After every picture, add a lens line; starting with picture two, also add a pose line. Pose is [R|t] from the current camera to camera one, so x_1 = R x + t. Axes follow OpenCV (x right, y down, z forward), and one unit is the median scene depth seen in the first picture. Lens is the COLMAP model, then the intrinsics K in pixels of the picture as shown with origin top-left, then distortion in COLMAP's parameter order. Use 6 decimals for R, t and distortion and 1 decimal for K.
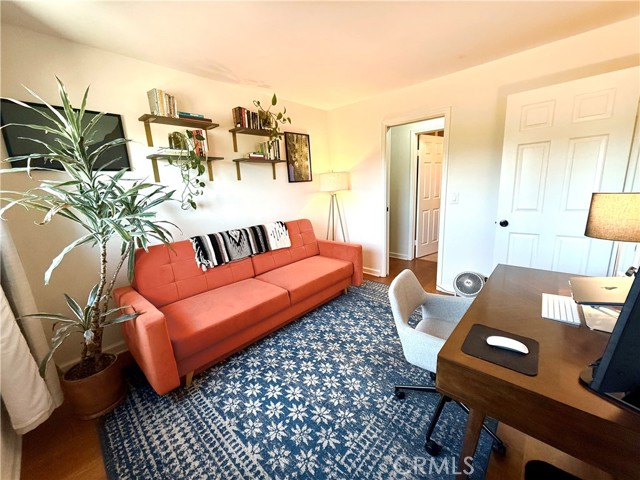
lens RADIAL K [[254.0, 0, 320.0], [0, 254.0, 237.6], [0, 0, 1]] dist [-0.000489, 0.000204]
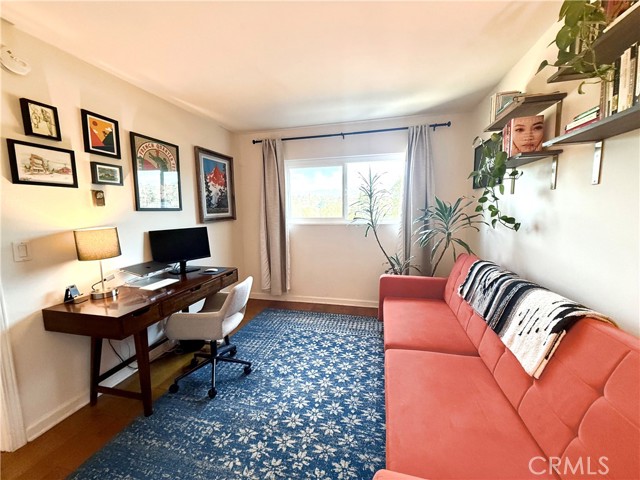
lens RADIAL K [[254.0, 0, 323.0], [0, 254.0, 238.7], [0, 0, 1]] dist [-0.000489, 0.000204]
pose [[-0.870995, 0.119125, -0.476631, 0.462238], [-0.039341, 0.950131, 0.309360, -0.402687], [0.489715, 0.288202, -0.822872, 1.846850]]
